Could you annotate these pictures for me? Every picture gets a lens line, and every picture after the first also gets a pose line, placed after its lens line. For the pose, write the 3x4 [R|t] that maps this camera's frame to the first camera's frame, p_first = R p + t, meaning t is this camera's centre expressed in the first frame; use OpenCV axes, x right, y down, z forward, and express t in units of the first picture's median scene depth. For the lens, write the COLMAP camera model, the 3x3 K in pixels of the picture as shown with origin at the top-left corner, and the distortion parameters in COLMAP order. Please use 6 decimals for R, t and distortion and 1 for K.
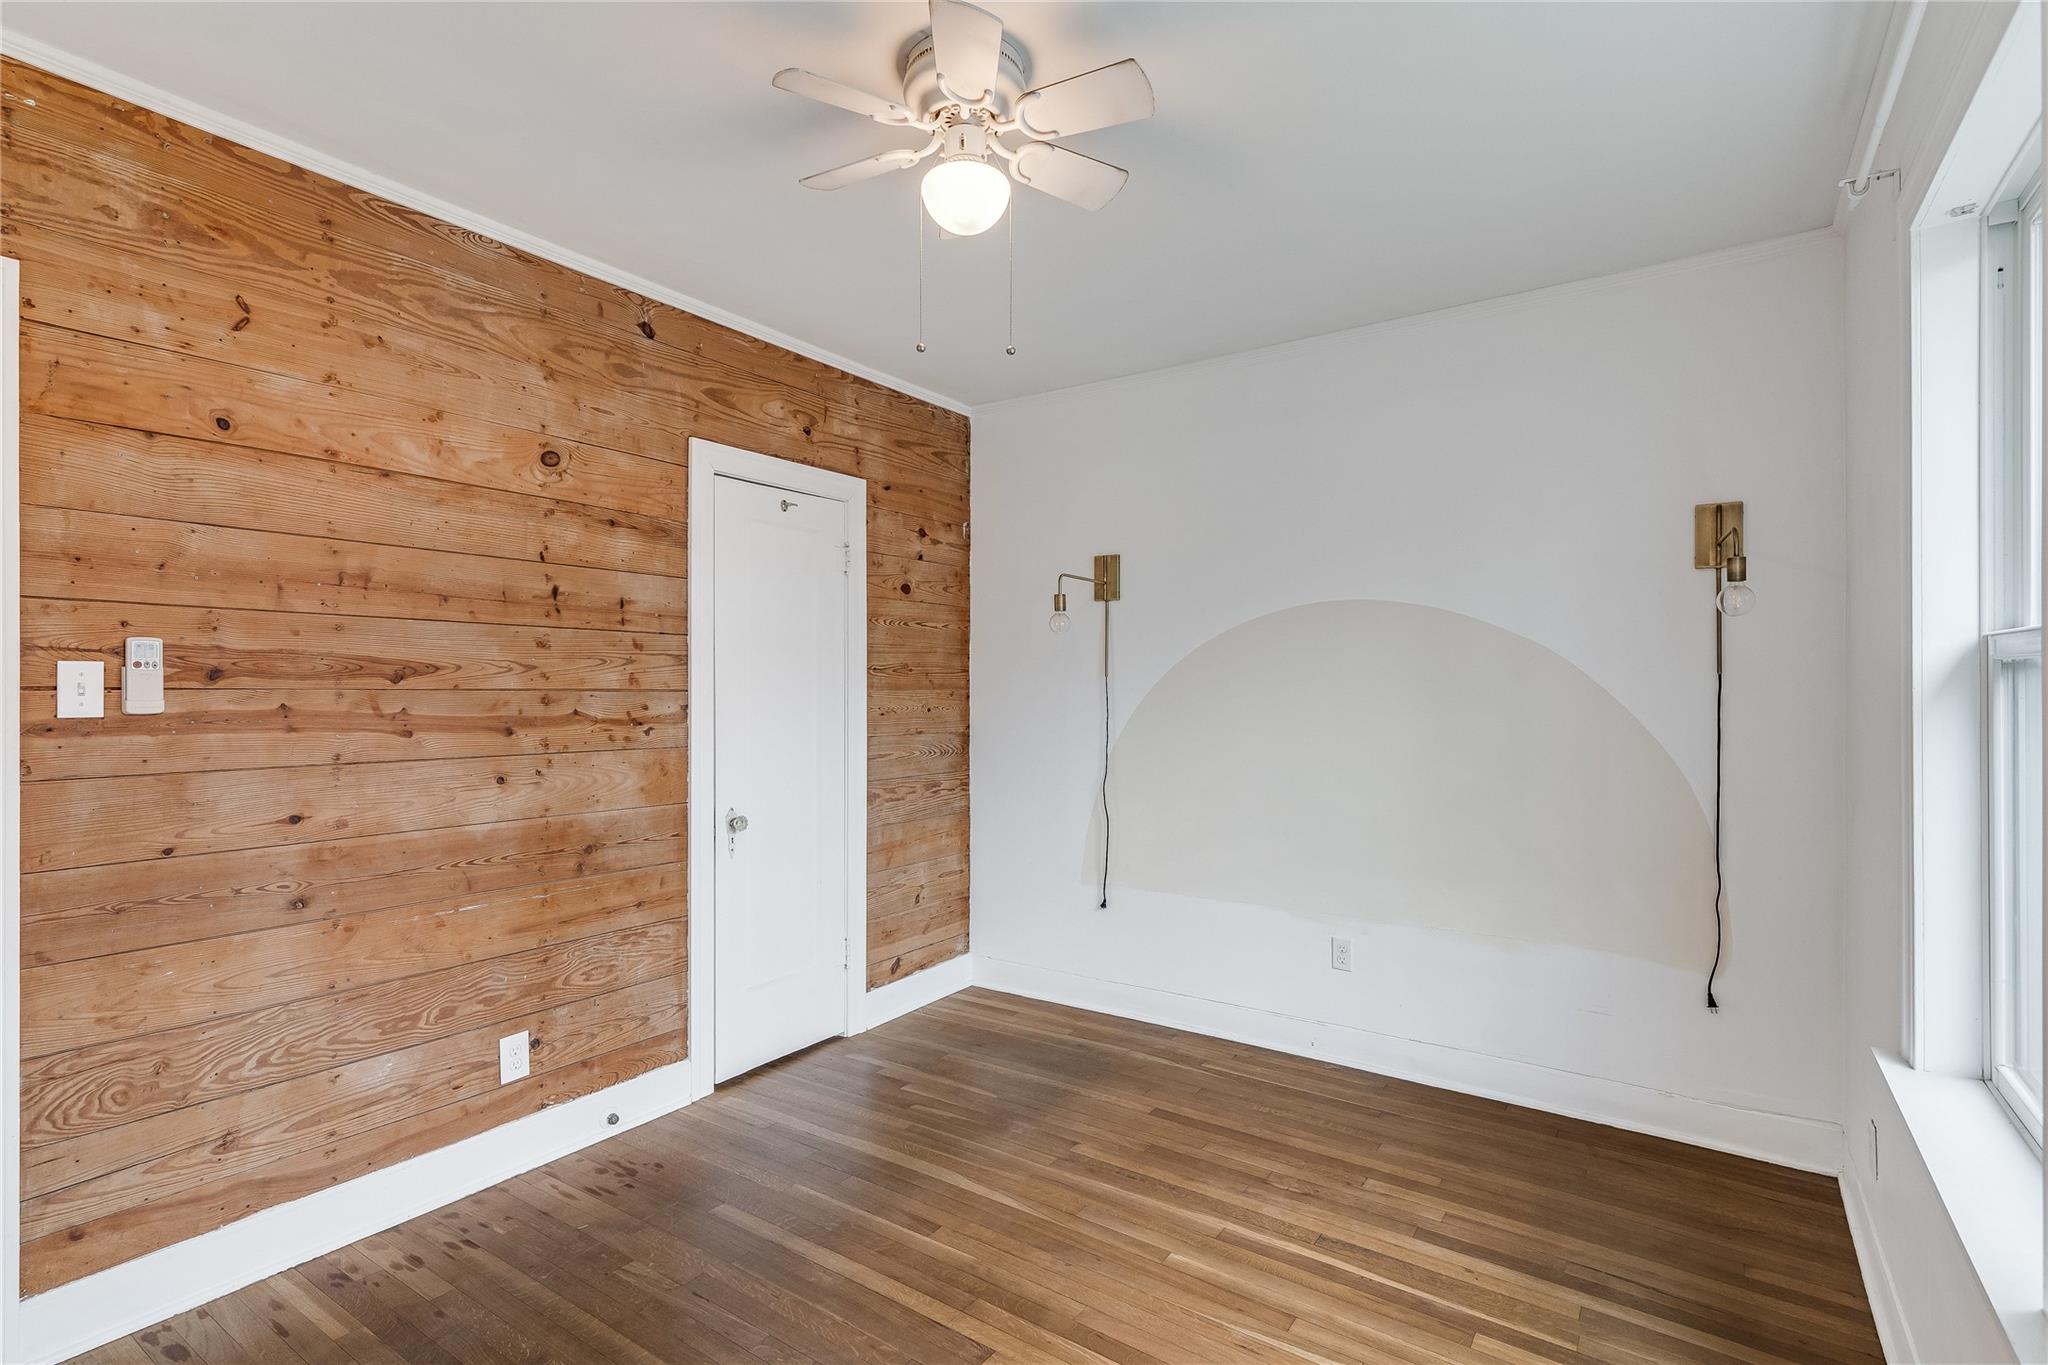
lens RADIAL K [[981.7, 0, 1017.5], [0, 981.7, 683.5], [0, 0, 1]] dist [0.000884, -0.000695]
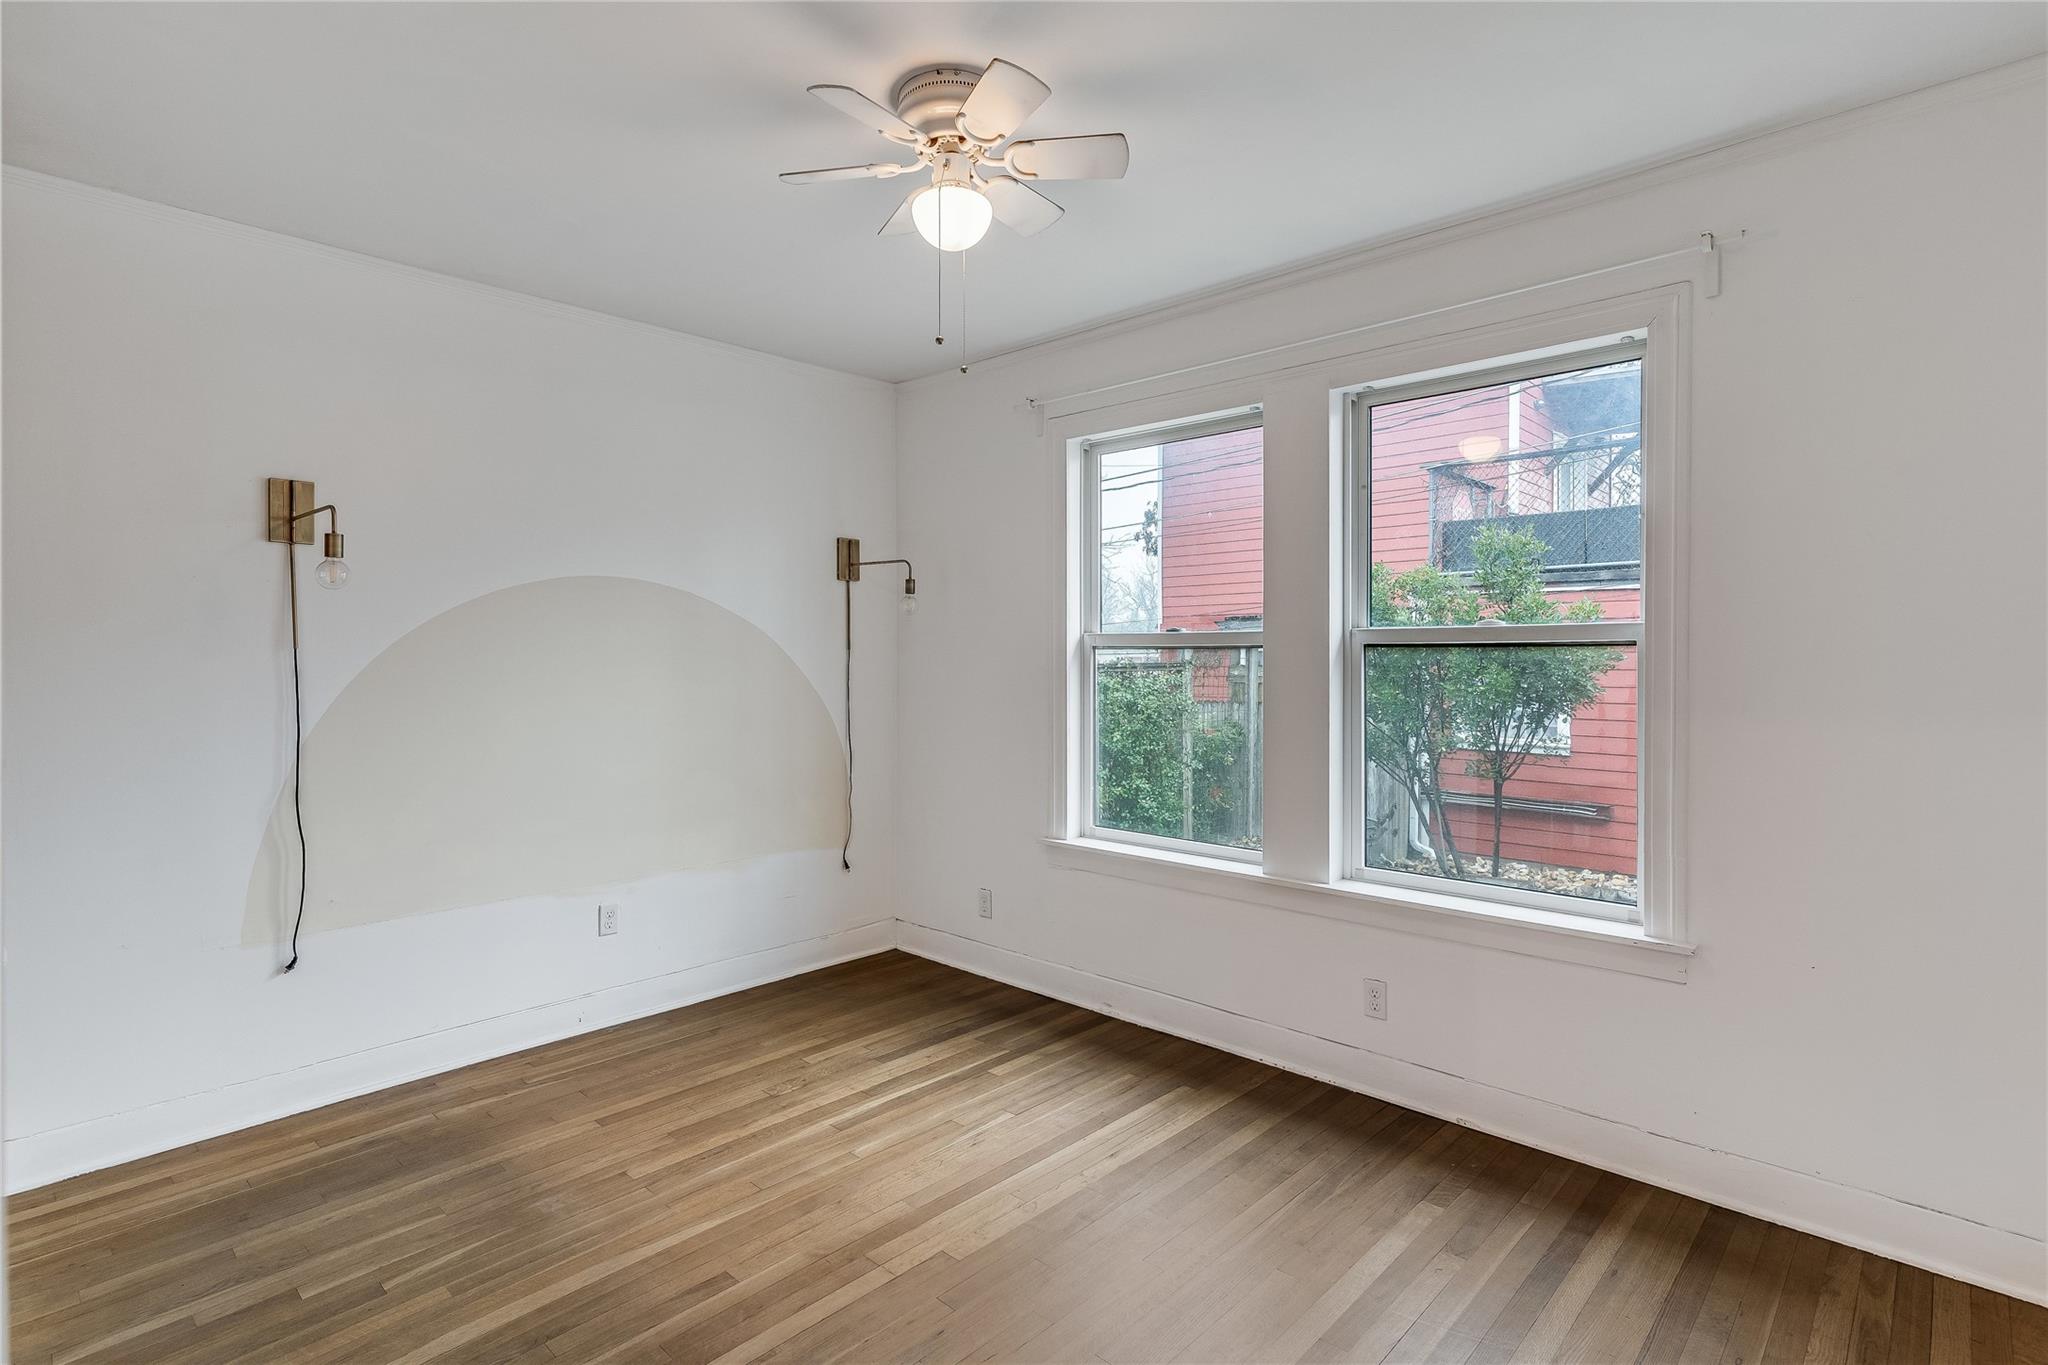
lens RADIAL K [[981.7, 0, 1018.7], [0, 981.7, 673.6], [0, 0, 1]] dist [0.000884, -0.000695]
pose [[0.151598, -0.018186, 0.988275, -0.754620], [0.004216, 0.999834, 0.017752, 0.000494], [-0.988433, 0.001475, 0.151649, 0.506438]]
